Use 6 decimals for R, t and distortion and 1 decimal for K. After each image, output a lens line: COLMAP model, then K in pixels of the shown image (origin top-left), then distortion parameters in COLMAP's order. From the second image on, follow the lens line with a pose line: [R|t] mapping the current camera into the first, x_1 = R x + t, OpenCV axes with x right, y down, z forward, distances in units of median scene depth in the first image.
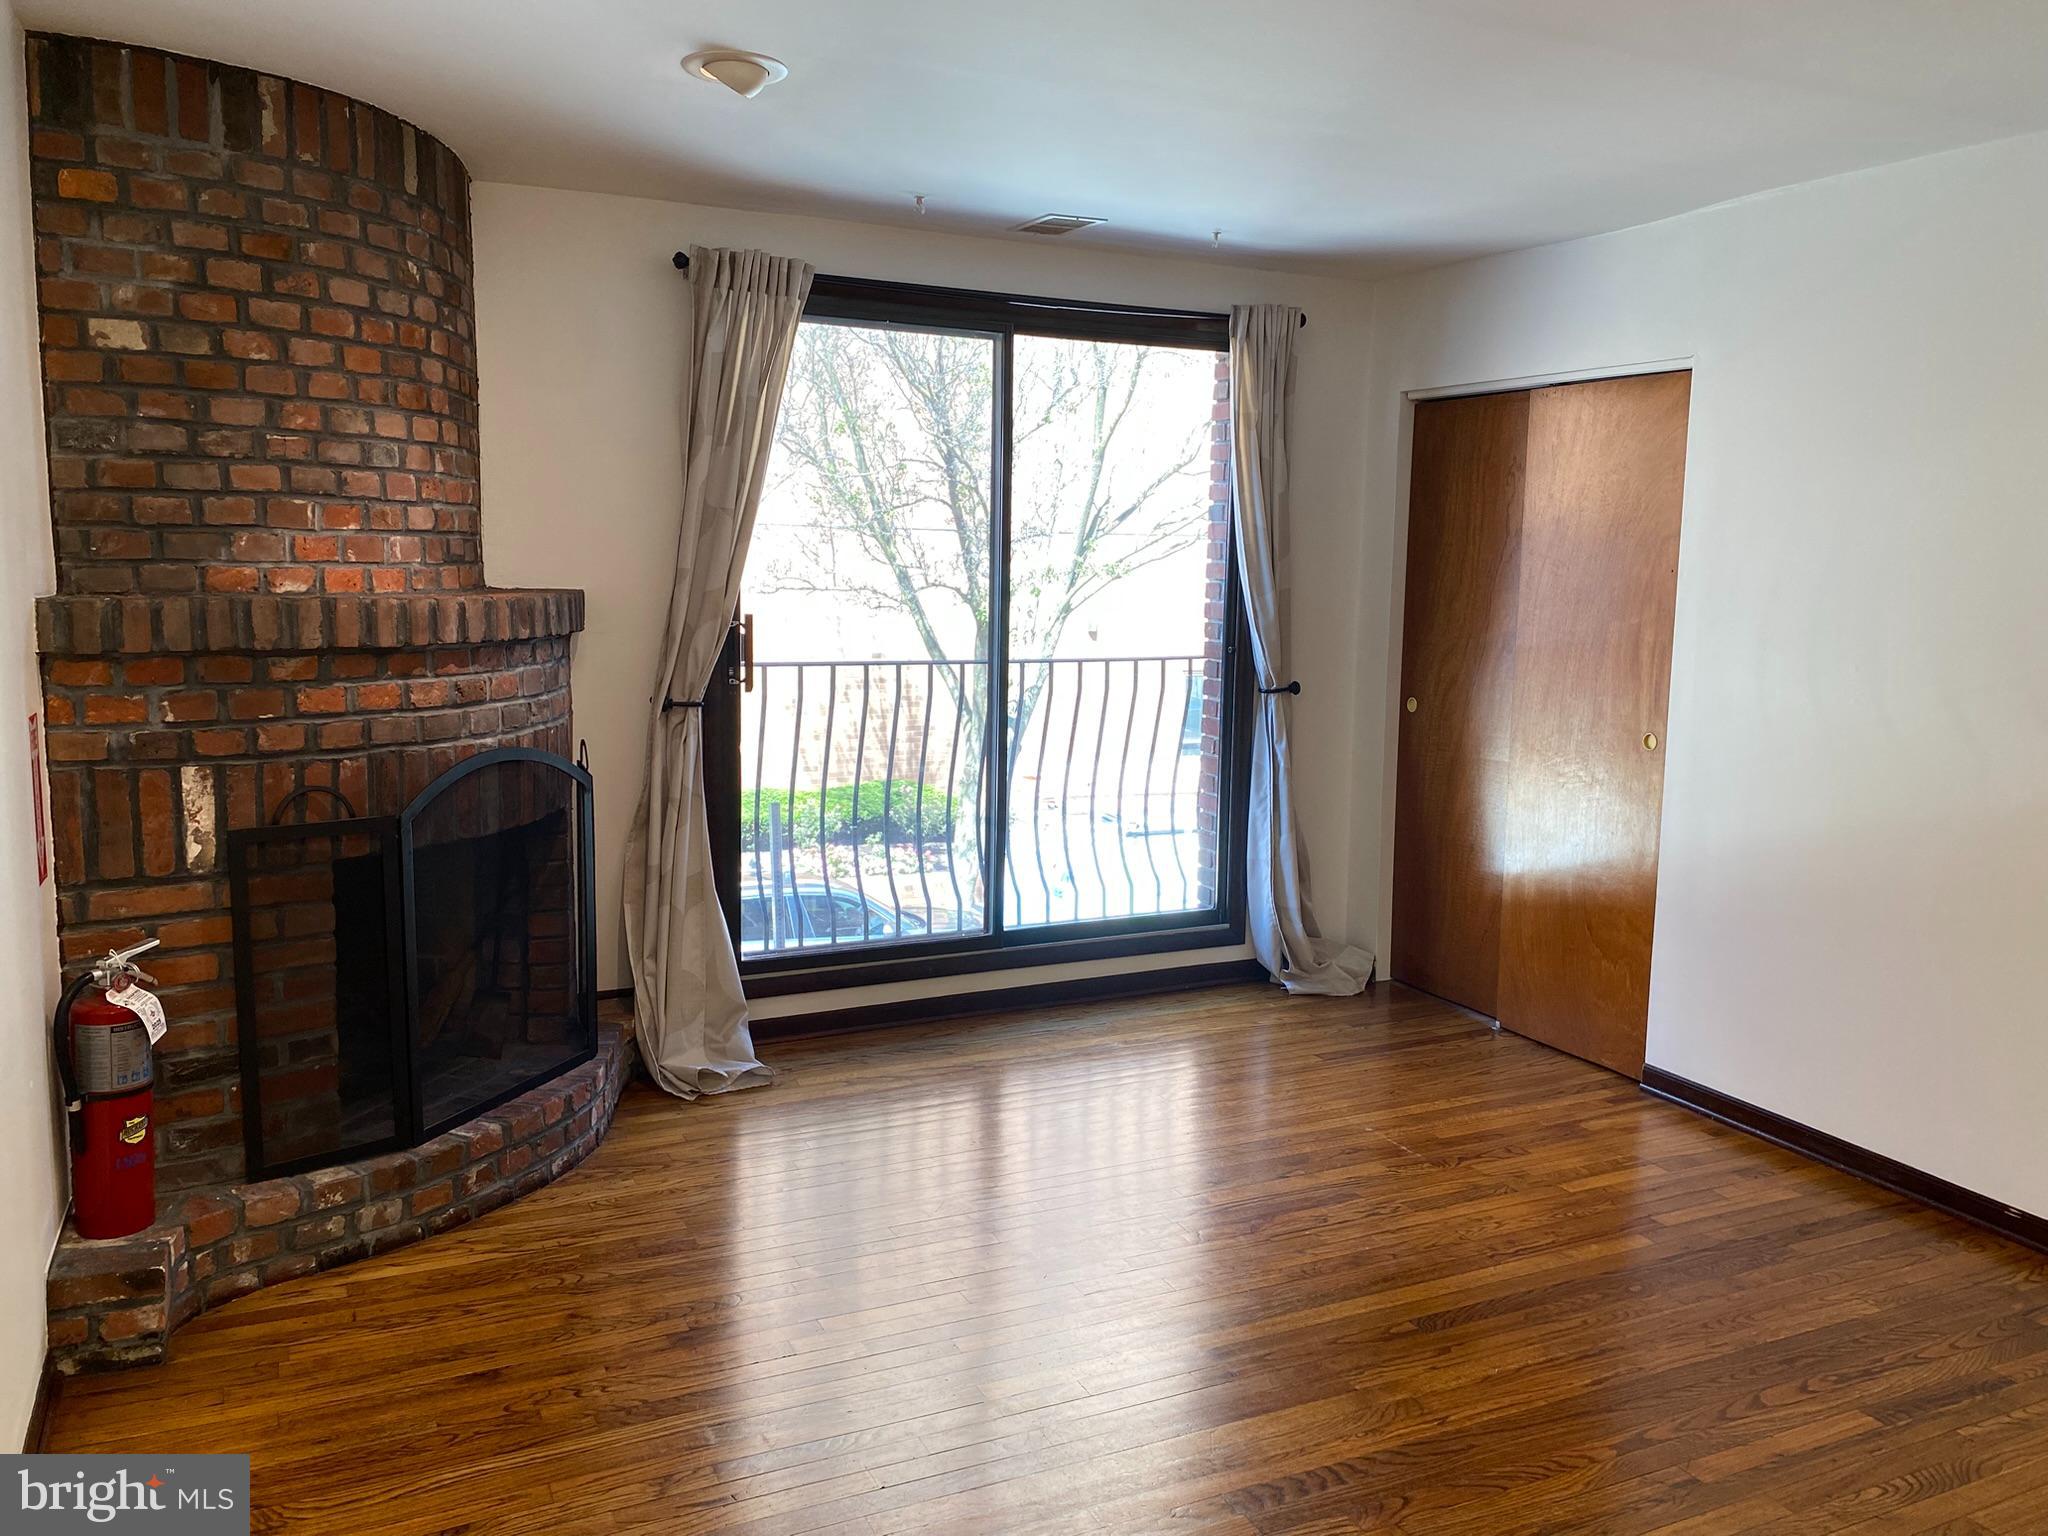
lens RADIAL K [[1583.5, 0, 1018.3], [0, 1583.5, 759.6], [0, 0, 1]] dist [0.083144, -0.100994]
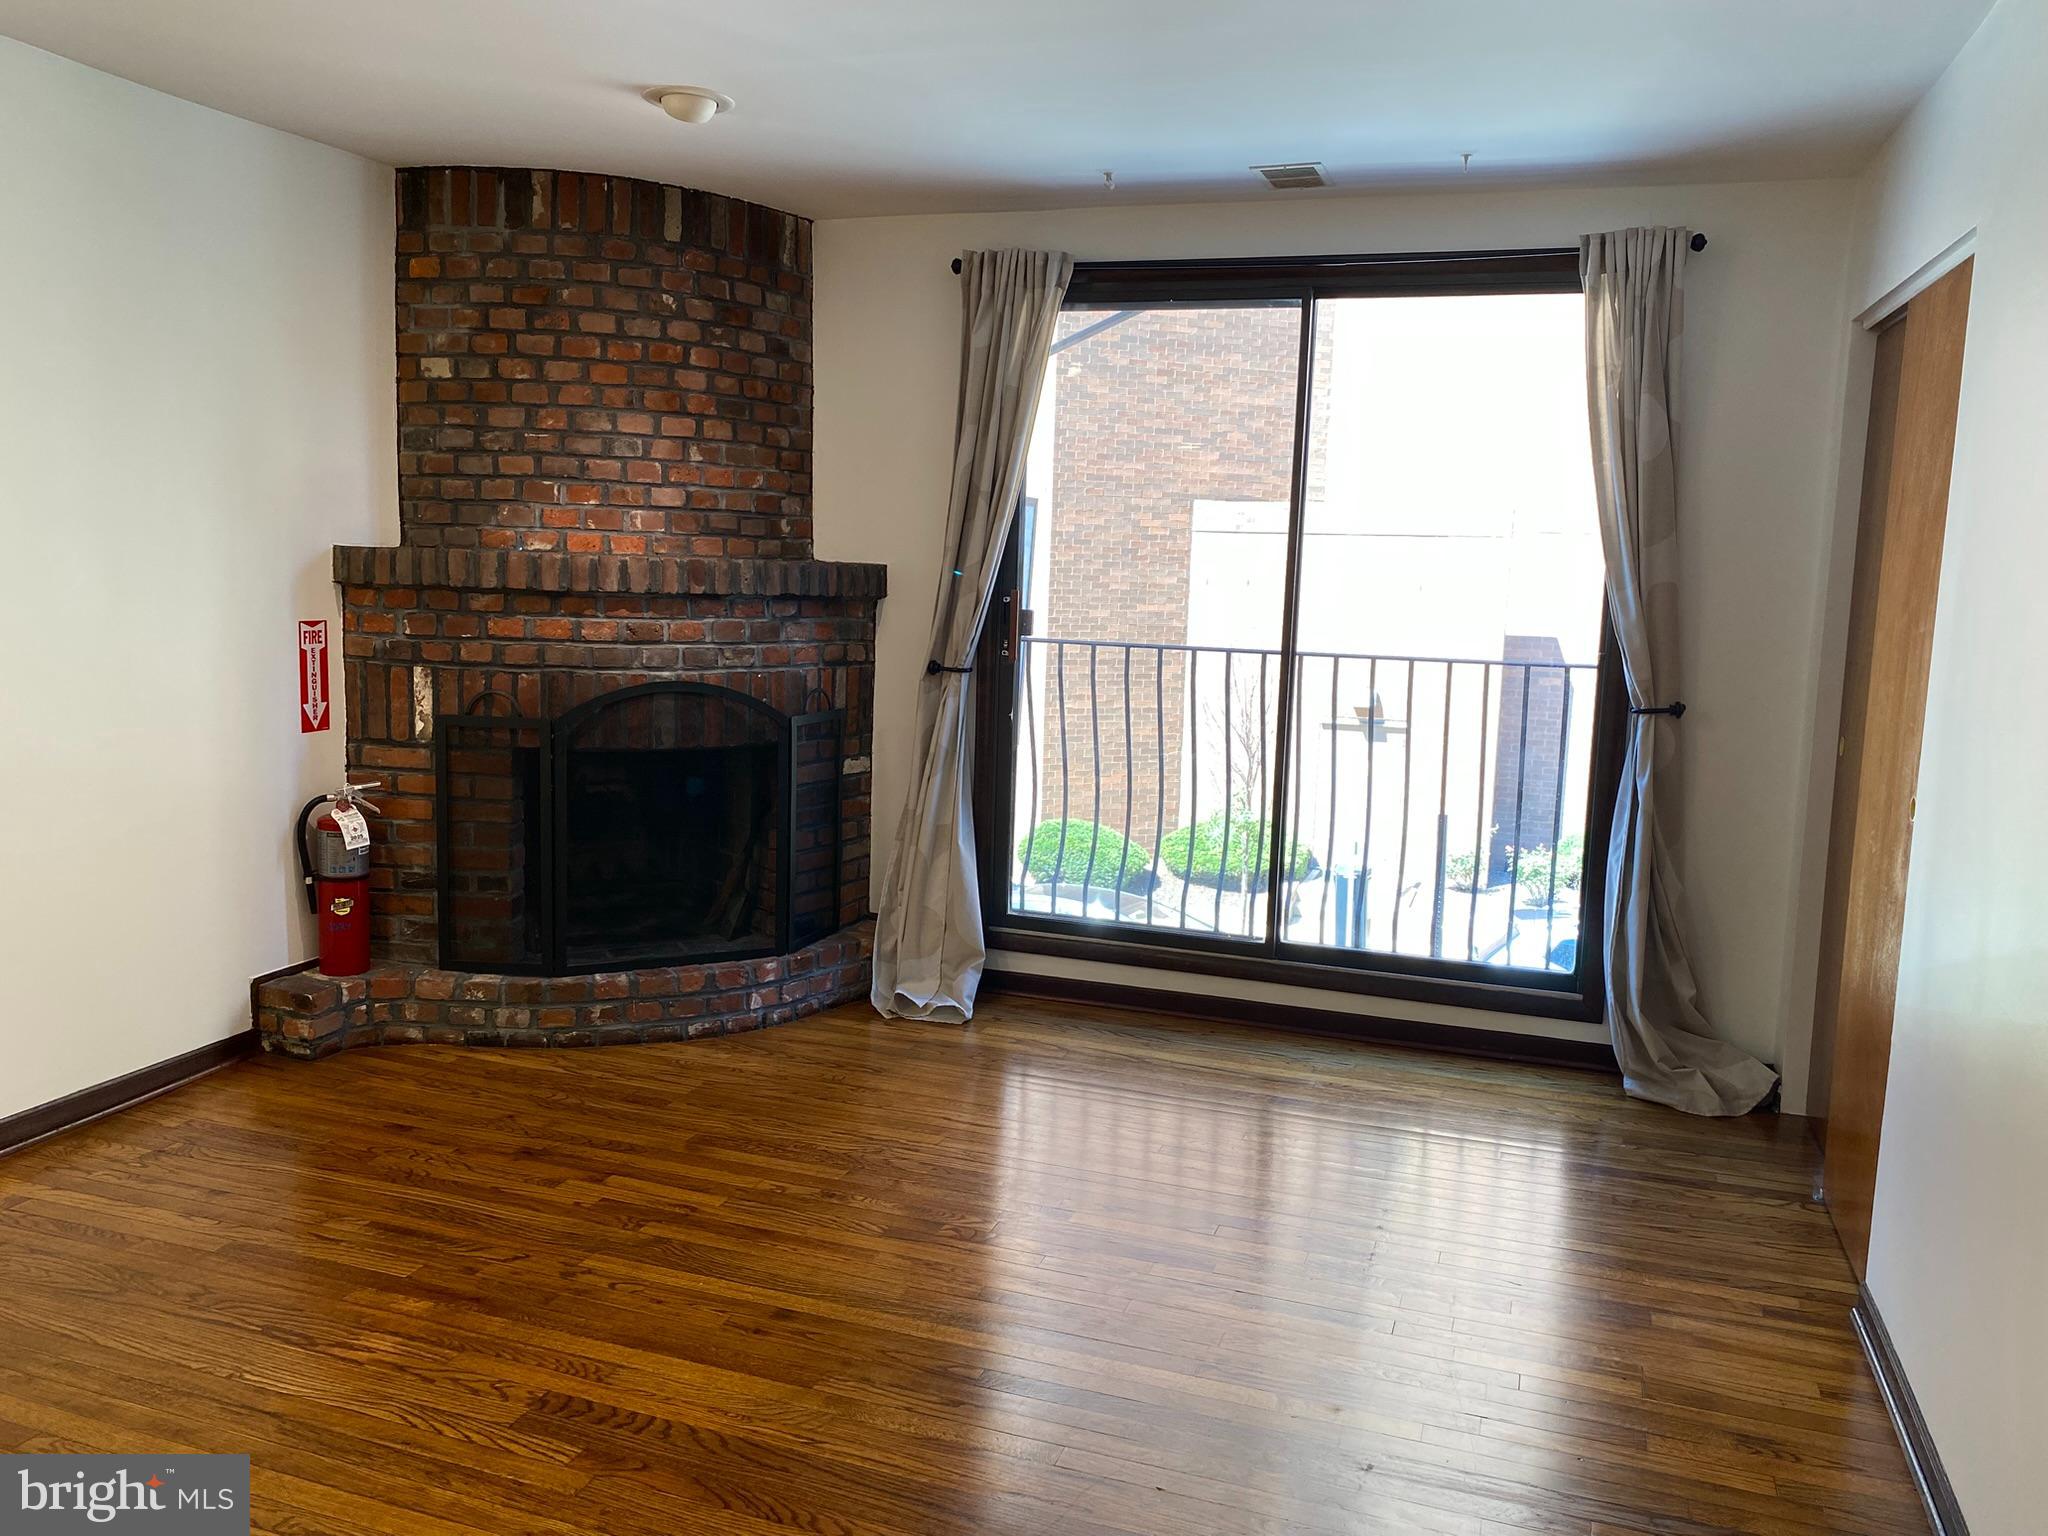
lens RADIAL K [[1595.1, 0, 1085.3], [0, 1595.1, 765.0], [0, 0, 1]] dist [0.120003, -0.278288]
pose [[0.704827, 0.099547, -0.702360, 0.859824], [-0.110679, 0.993411, 0.029730, -0.016053], [0.700691, 0.056783, 0.711201, 0.374872]]
